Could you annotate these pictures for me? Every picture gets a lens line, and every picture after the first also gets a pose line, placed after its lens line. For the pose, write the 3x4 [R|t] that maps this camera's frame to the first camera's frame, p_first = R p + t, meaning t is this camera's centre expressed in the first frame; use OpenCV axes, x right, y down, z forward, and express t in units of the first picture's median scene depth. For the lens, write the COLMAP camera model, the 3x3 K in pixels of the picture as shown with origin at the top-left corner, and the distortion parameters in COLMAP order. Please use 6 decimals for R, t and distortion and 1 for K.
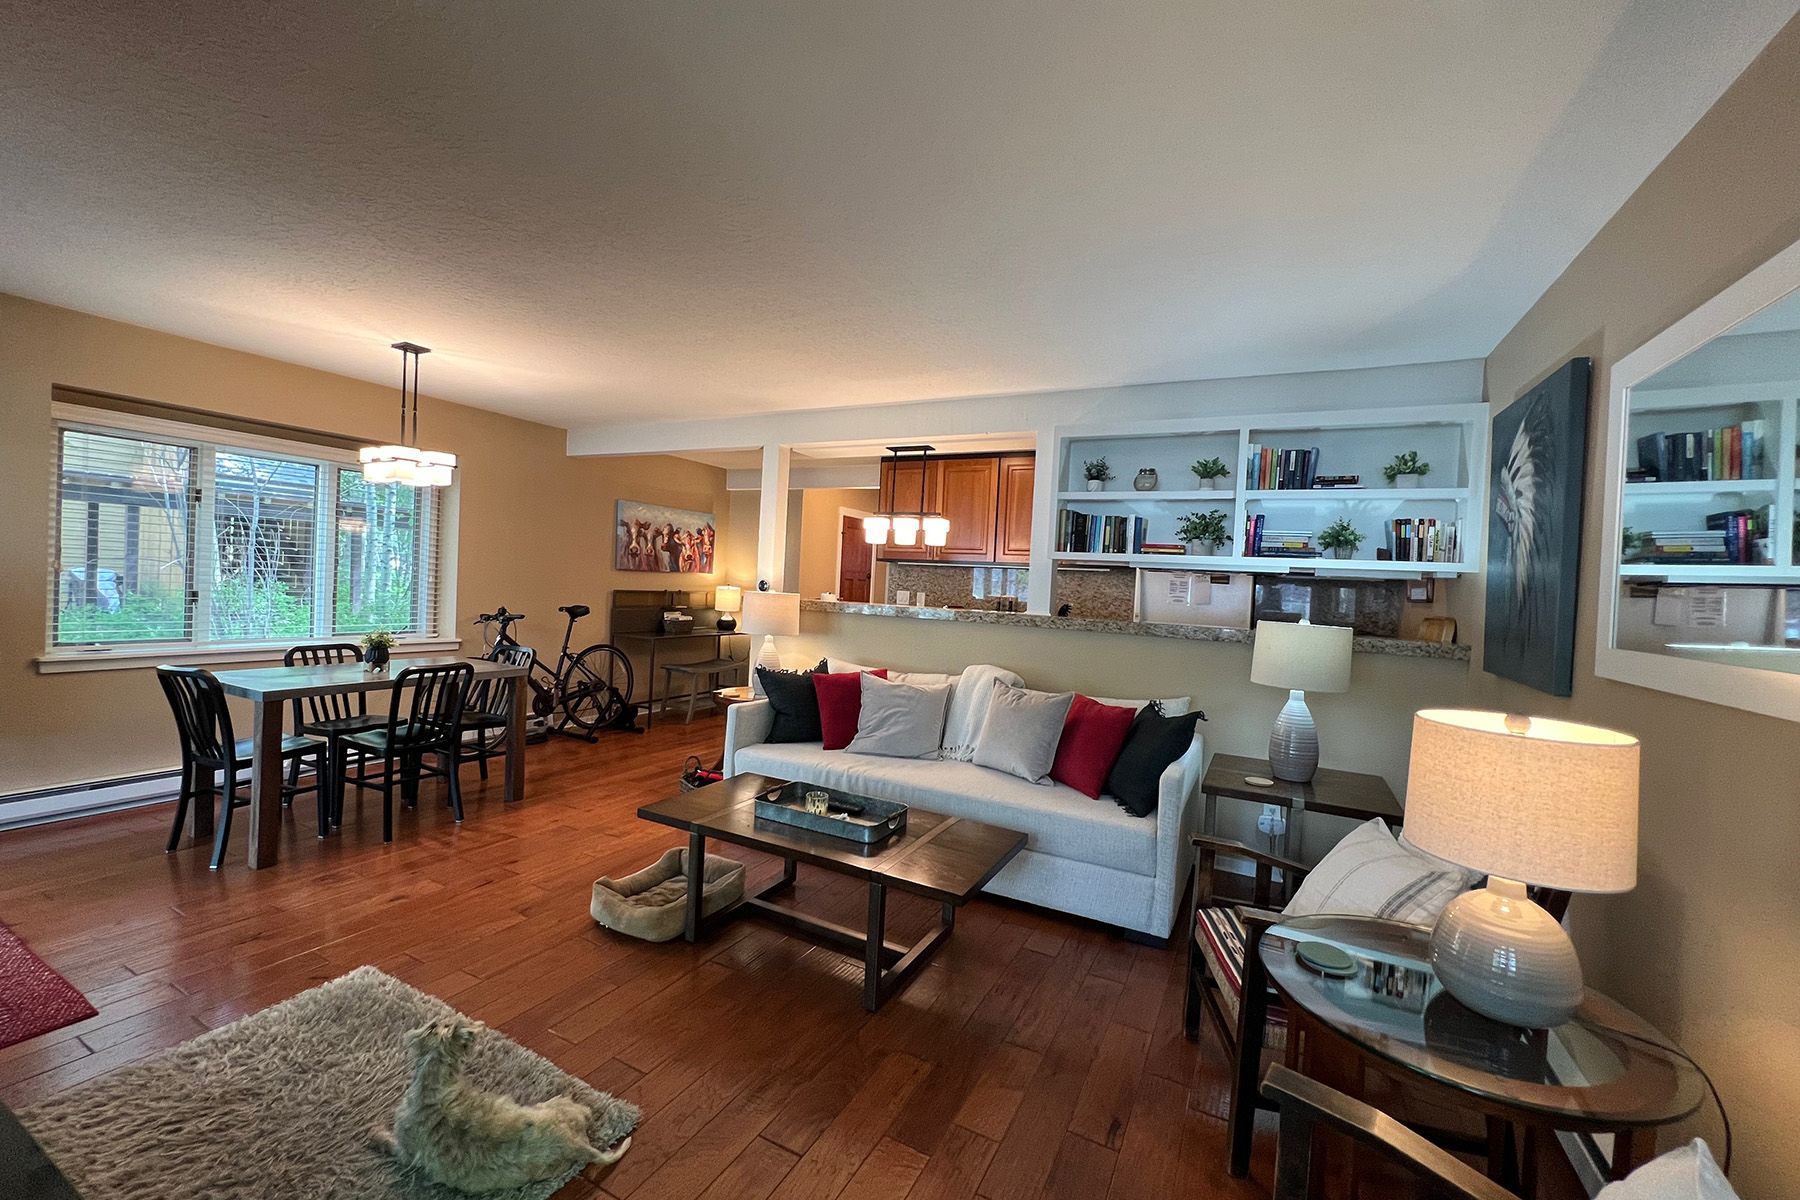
lens RADIAL K [[721.1, 0, 894.7], [0, 721.1, 594.4], [0, 0, 1]] dist [-0.000285, -0.000166]
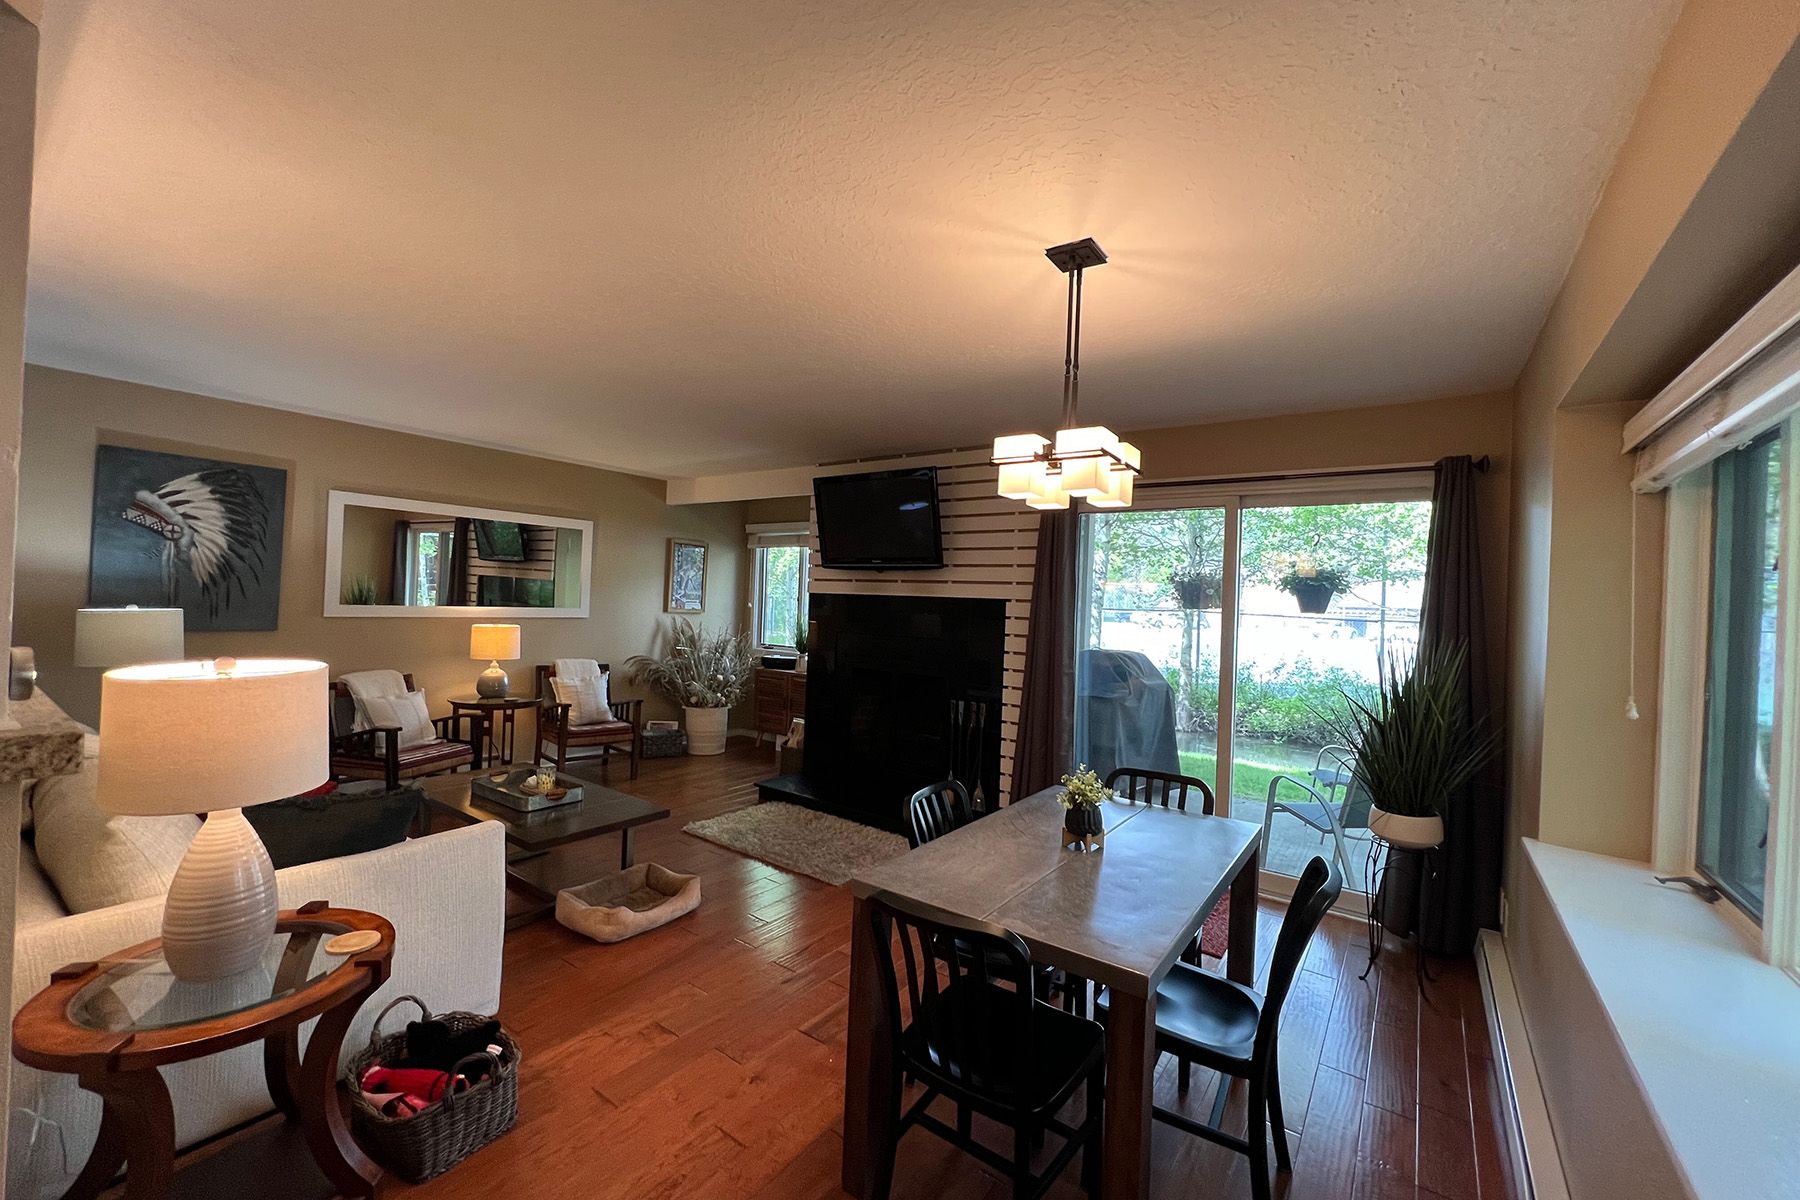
lens RADIAL K [[721.1, 0, 894.7], [0, 721.1, 594.4], [0, 0, 1]] dist [-0.000285, -0.000166]
pose [[-0.986403, -0.086665, 0.139640, -0.515447], [-0.084846, 0.996214, 0.018940, -0.069544], [-0.140752, 0.006835, -0.990021, 1.273290]]
